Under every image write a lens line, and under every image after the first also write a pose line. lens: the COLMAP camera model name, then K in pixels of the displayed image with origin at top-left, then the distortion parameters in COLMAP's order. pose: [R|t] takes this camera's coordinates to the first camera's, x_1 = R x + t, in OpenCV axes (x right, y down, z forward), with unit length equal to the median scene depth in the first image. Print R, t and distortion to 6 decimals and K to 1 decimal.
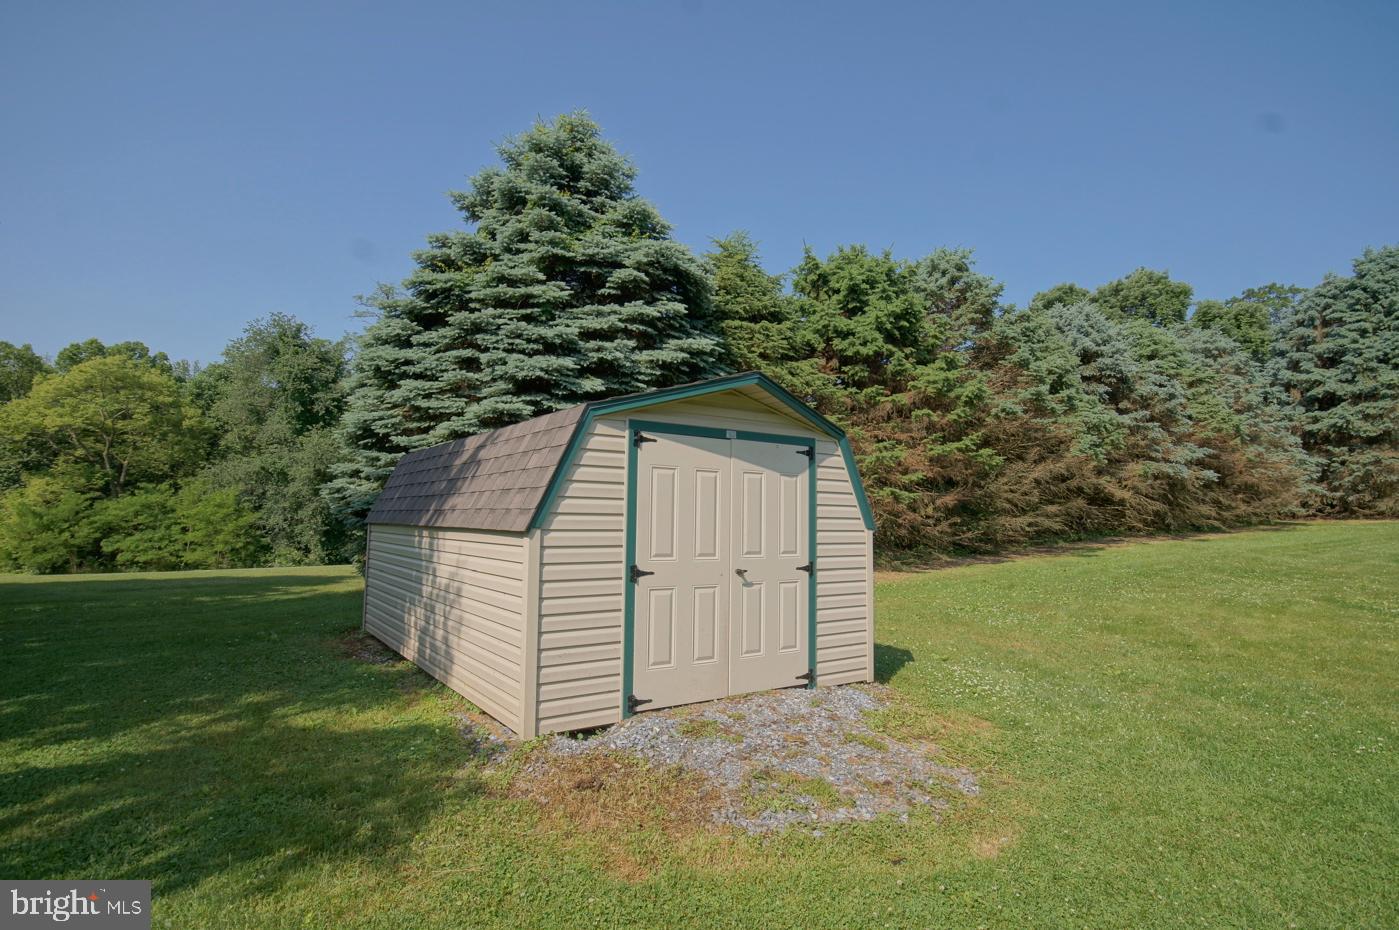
lens RADIAL K [[717.7, 0, 694.1], [0, 717.7, 468.6], [0, 0, 1]] dist [0.017994, -0.001010]
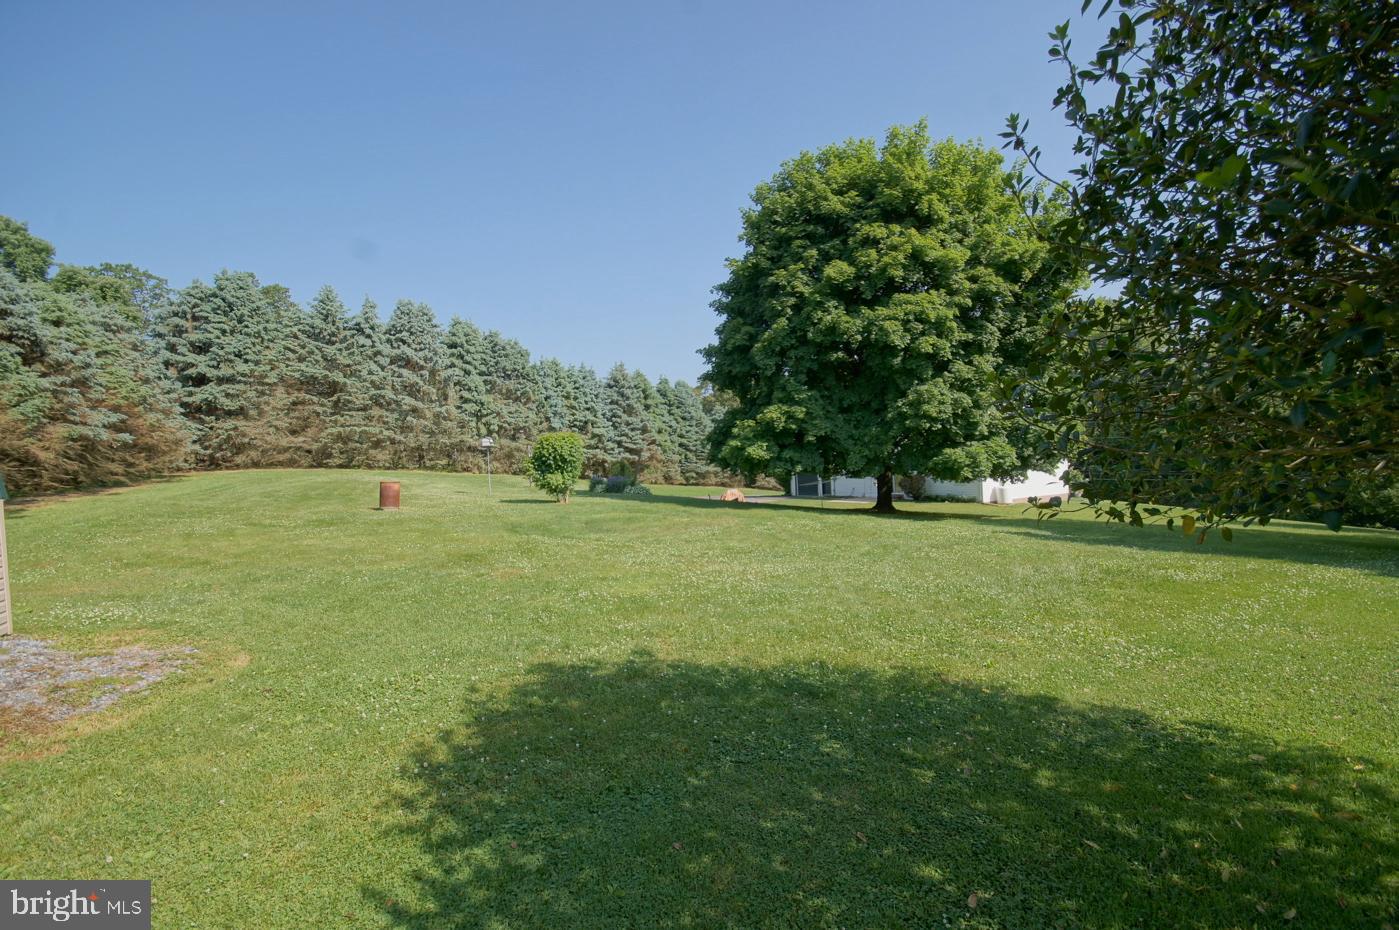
lens RADIAL K [[613.3, 0, 698.9], [0, 613.3, 460.9], [0, 0, 1]] dist [0.008405, -0.009854]
pose [[0.133419, -0.024370, 0.990760, -0.106161], [-0.028633, 0.999186, 0.028433, -0.005895], [-0.990646, -0.032162, 0.132613, -0.035029]]
